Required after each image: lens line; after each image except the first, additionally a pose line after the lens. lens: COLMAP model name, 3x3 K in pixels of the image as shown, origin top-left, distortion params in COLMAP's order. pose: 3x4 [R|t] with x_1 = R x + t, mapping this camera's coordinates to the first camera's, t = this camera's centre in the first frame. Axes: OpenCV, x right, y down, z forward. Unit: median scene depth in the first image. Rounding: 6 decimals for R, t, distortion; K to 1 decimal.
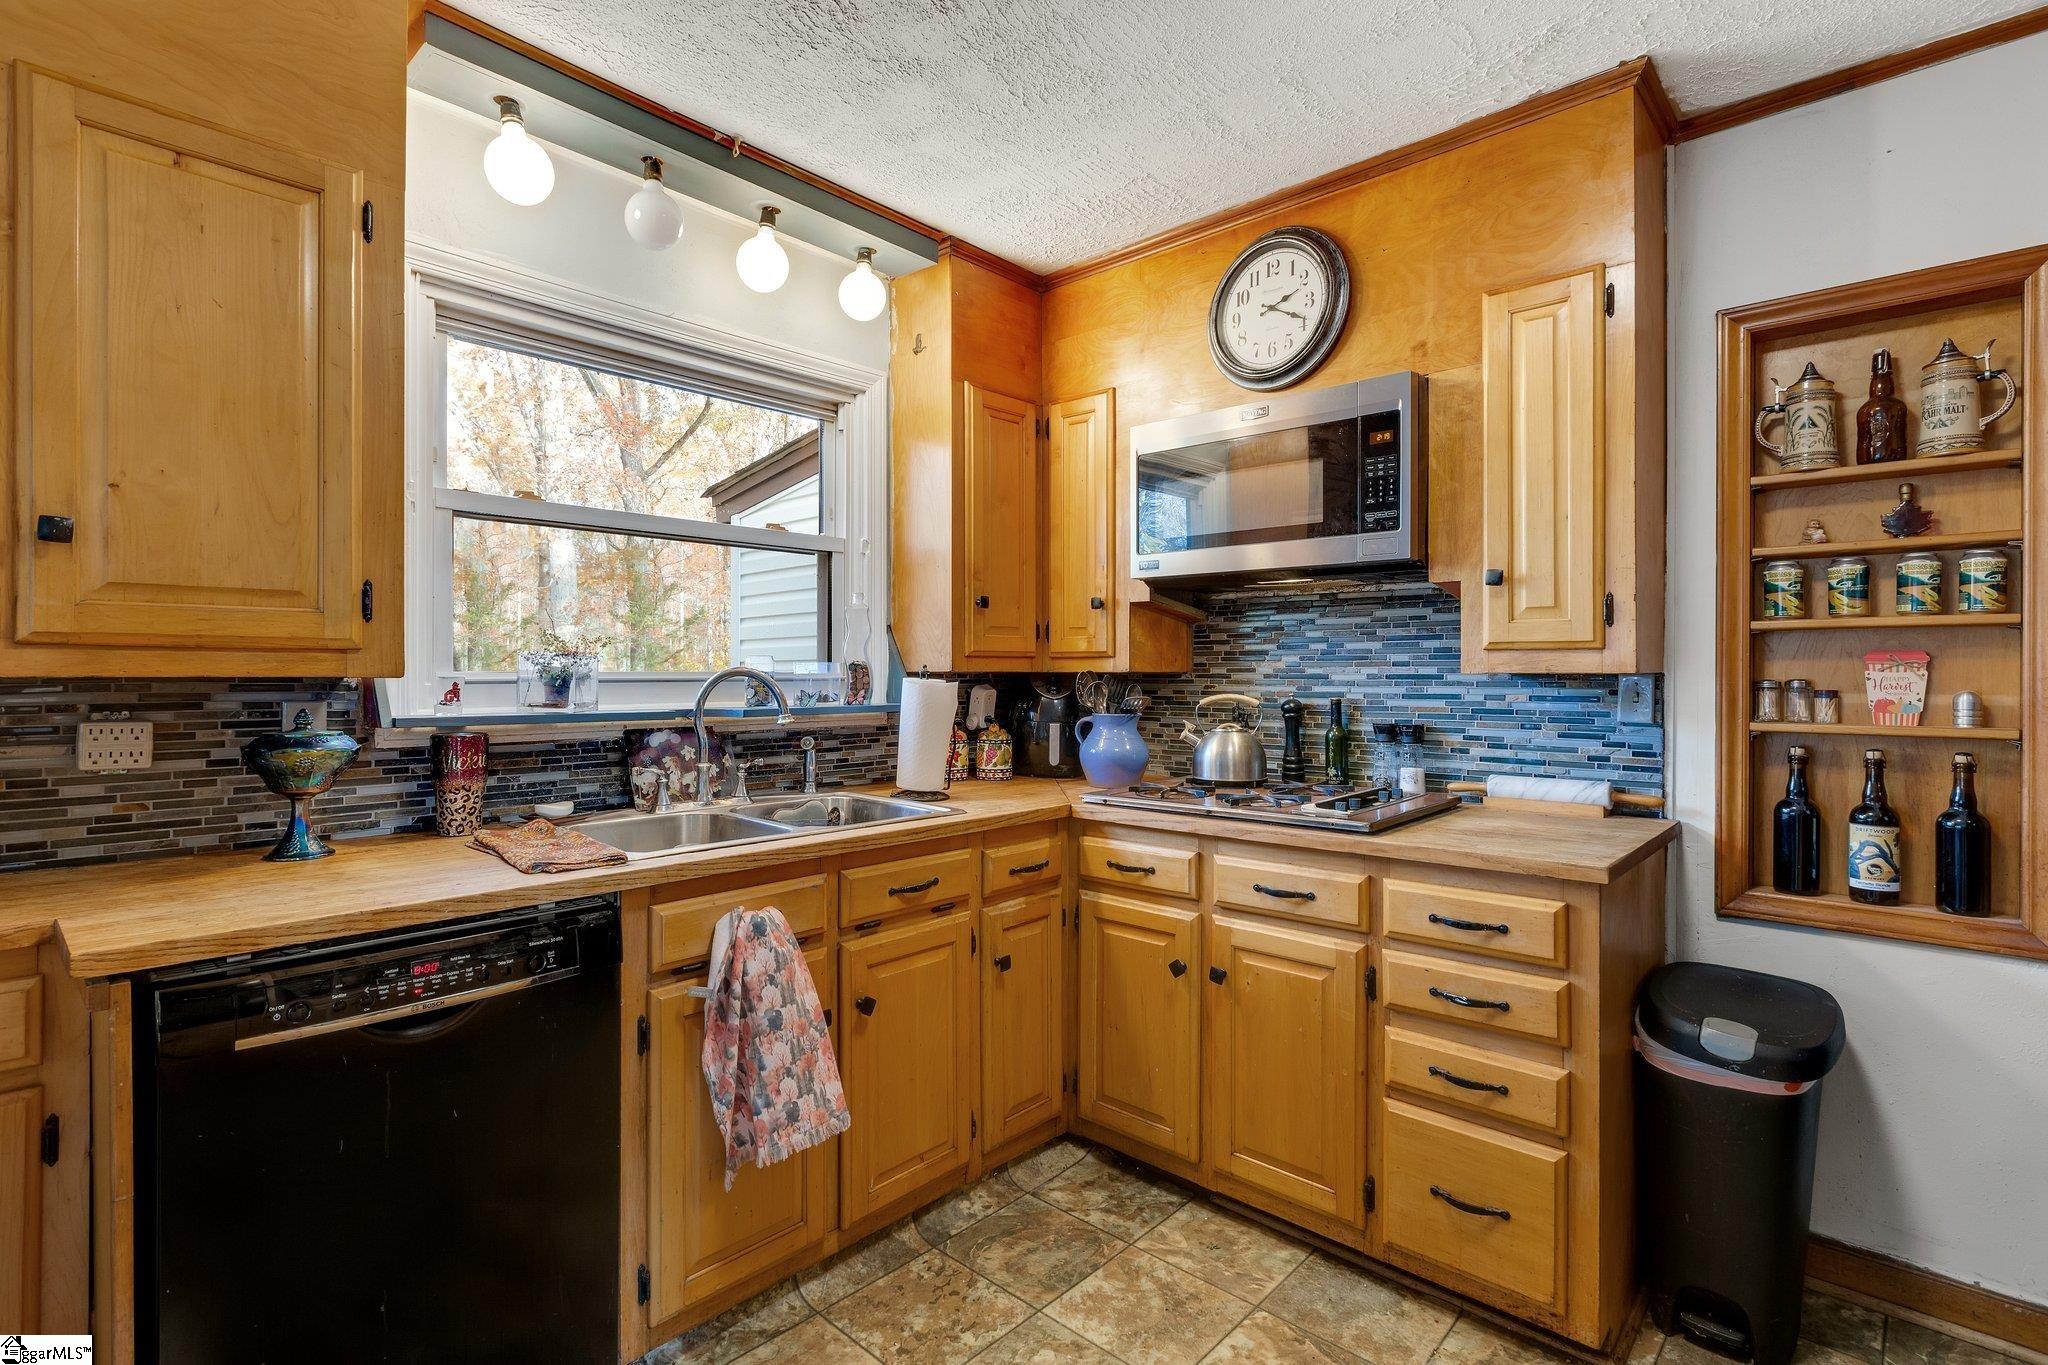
lens RADIAL K [[973.2, 0, 1018.5], [0, 973.2, 676.0], [0, 0, 1]] dist [-0.002191, -0.000361]
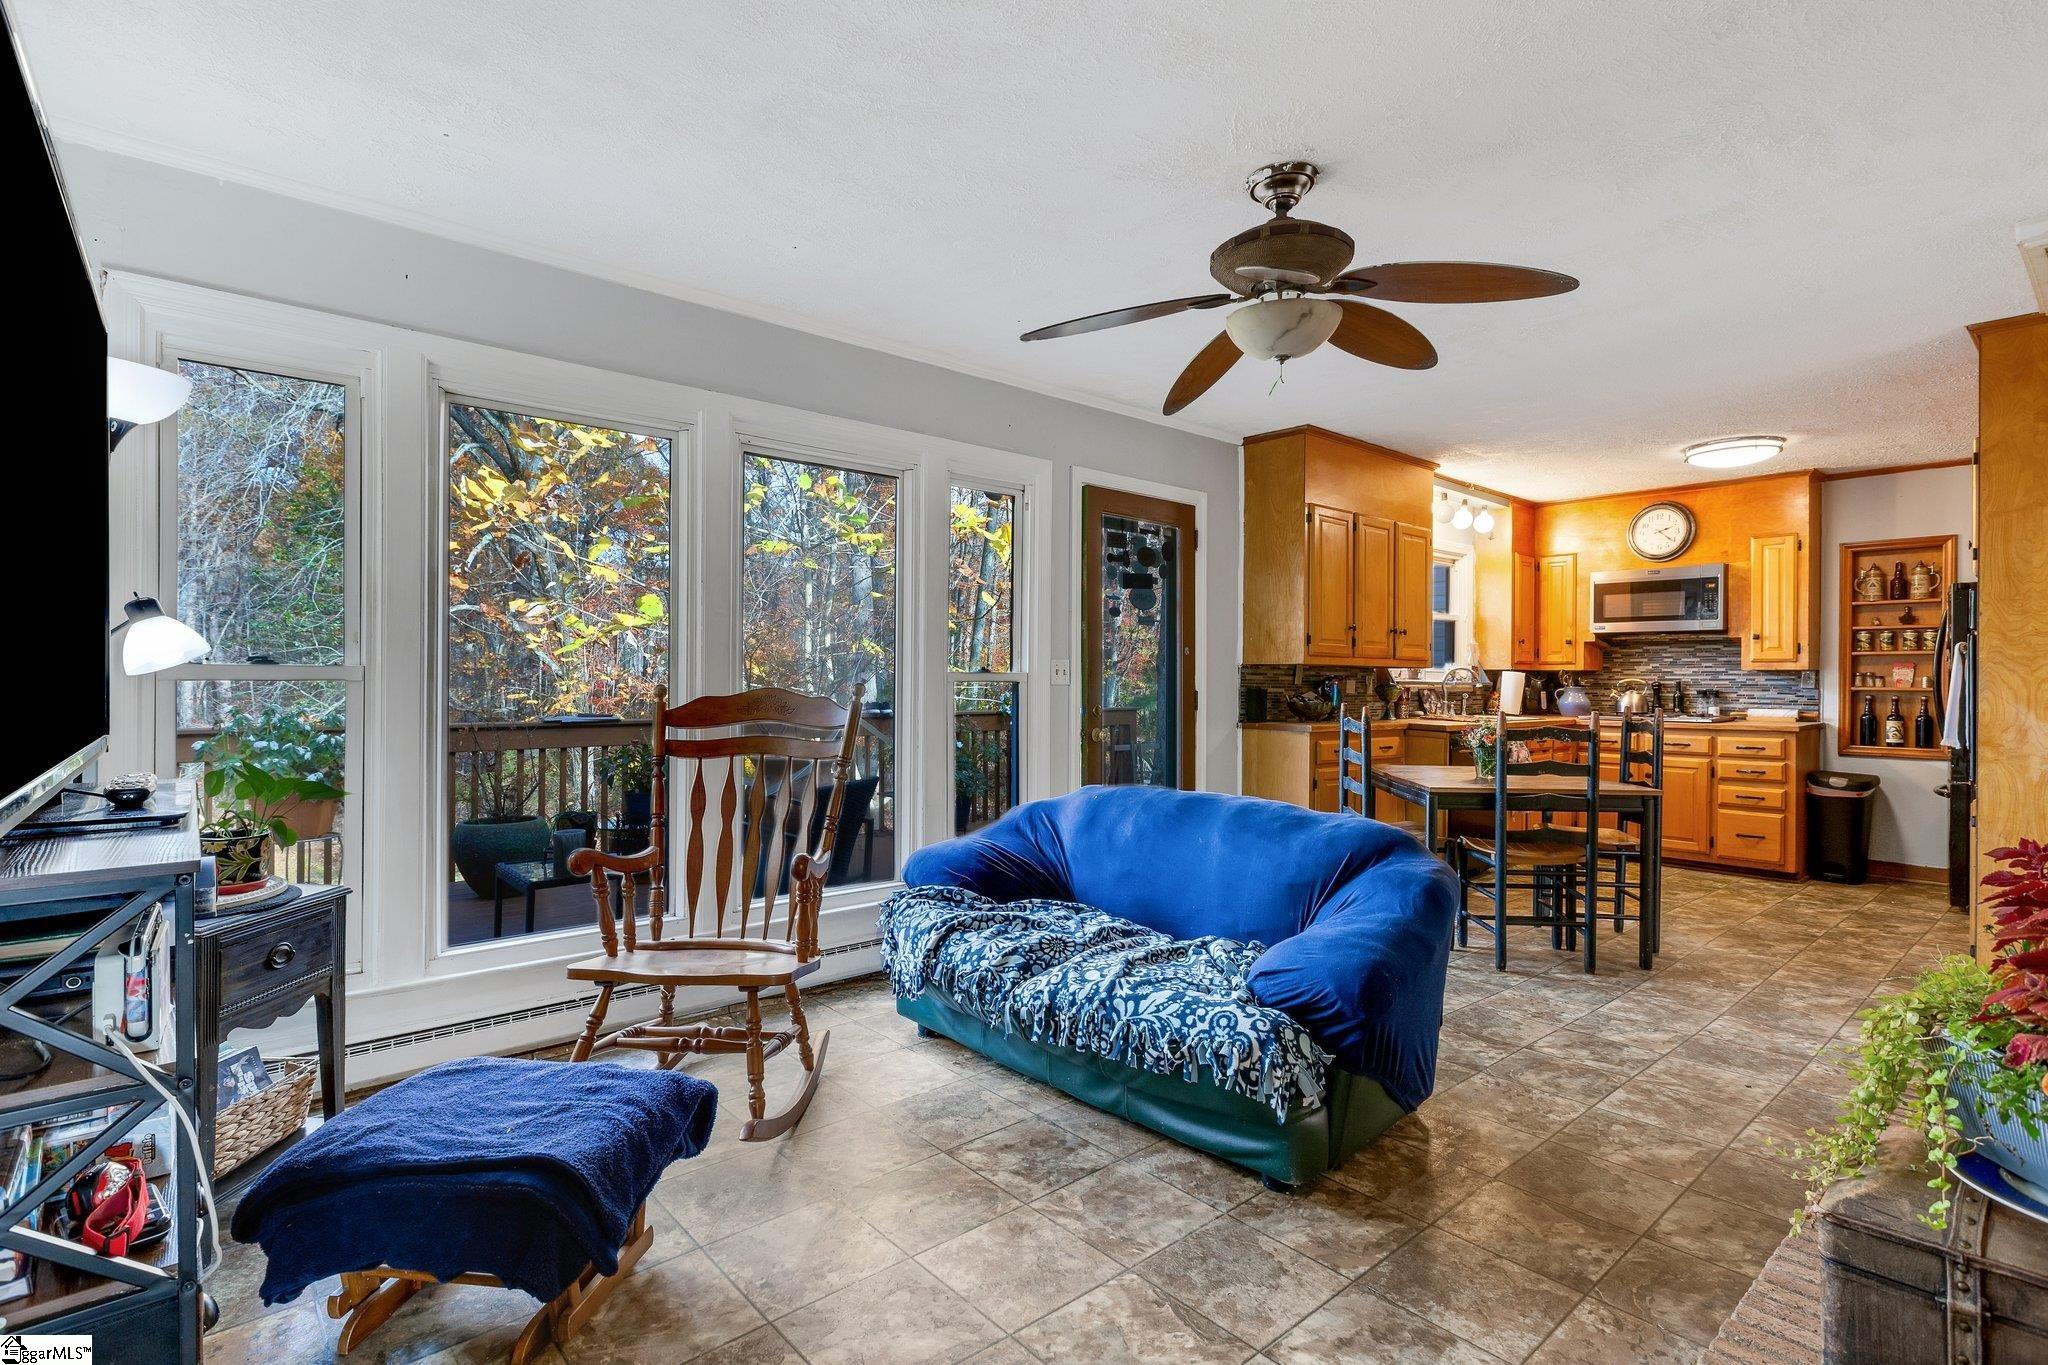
lens RADIAL K [[975.7, 0, 1024.0], [0, 975.7, 682.5], [0, 0, 1]] dist [-0.001789, 0.000070]
pose [[0.993360, 0.006442, -0.114871, -1.347475], [-0.006721, 0.999975, -0.002044, 0.056051], [0.114855, 0.002802, 0.993378, -2.143798]]
